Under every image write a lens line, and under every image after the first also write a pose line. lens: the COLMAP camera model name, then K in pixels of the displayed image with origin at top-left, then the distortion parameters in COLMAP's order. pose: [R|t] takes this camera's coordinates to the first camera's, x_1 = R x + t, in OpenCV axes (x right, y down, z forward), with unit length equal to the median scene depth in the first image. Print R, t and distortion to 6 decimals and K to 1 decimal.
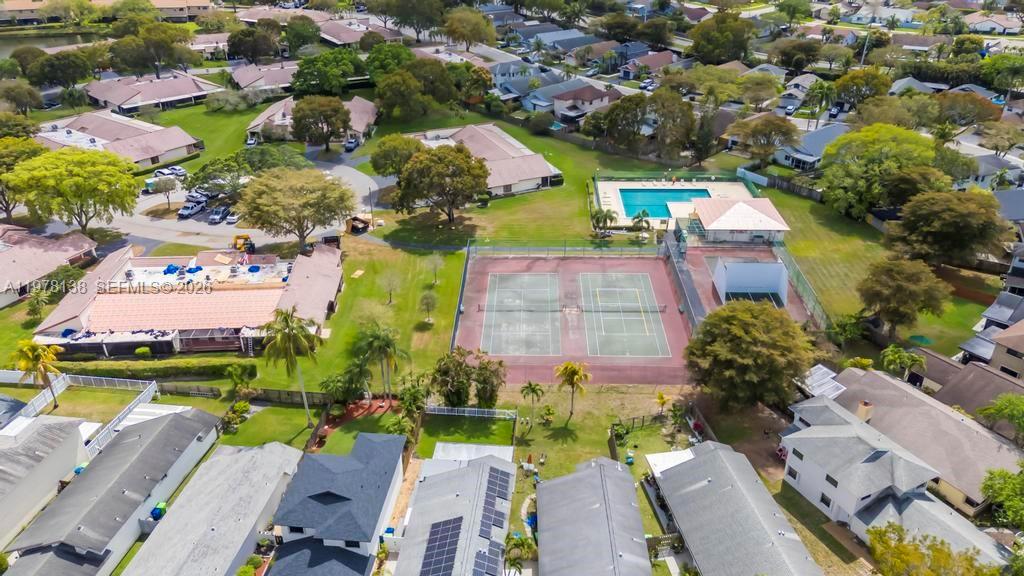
lens RADIAL K [[766.8, 0, 512.0], [0, 766.8, 288.0], [0, 0, 1]] dist [0.068548, 0.002510]
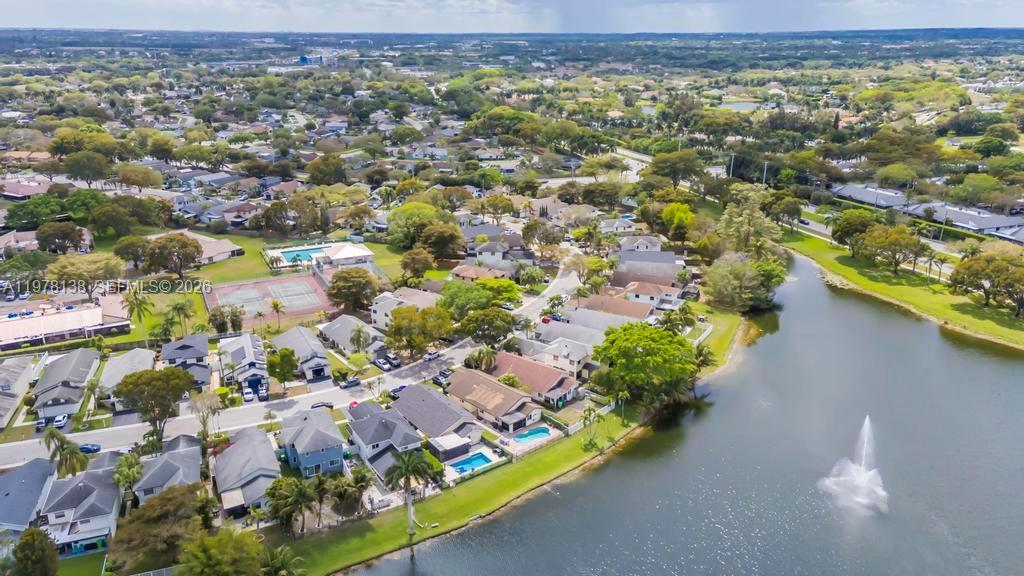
lens RADIAL K [[766.8, 0, 512.0], [0, 766.8, 288.0], [0, 0, 1]] dist [0.068548, 0.002510]
pose [[0.890440, -0.143531, 0.431875, -0.118076], [0.217766, 0.967651, -0.127398, 0.213647], [-0.399618, 0.207488, 0.892891, -0.554255]]
